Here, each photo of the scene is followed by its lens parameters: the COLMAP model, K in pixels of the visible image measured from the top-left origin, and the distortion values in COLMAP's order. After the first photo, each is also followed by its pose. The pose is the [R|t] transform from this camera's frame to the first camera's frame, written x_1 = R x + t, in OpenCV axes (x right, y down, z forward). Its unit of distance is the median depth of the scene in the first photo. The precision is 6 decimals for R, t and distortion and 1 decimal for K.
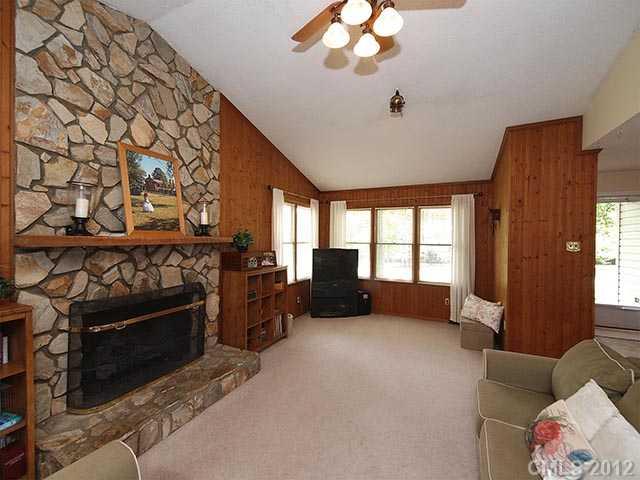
lens RADIAL K [[297.3, 0, 320.0], [0, 297.3, 240.0], [0, 0, 1]] dist [0.000593, -0.000323]
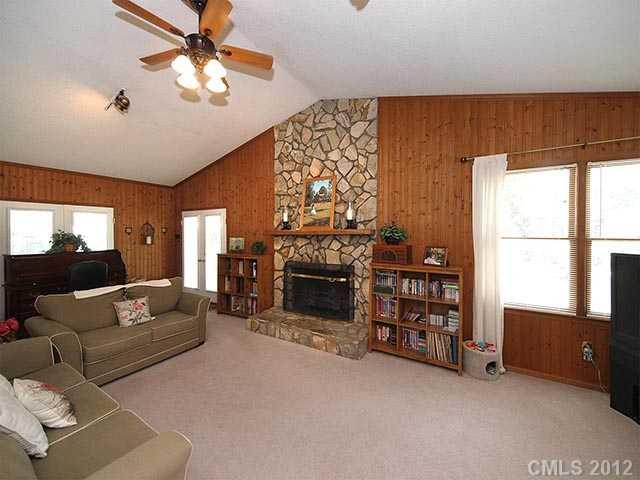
lens RADIAL K [[257.6, 0, 320.0], [0, 257.6, 240.0], [0, 0, 1]] dist [-0.000906, -0.000047]
pose [[-0.151614, 0.016644, -0.988300, 0.825924], [-0.013240, 0.999734, 0.018867, 0.017031], [0.988351, 0.015946, -0.151354, 1.217444]]
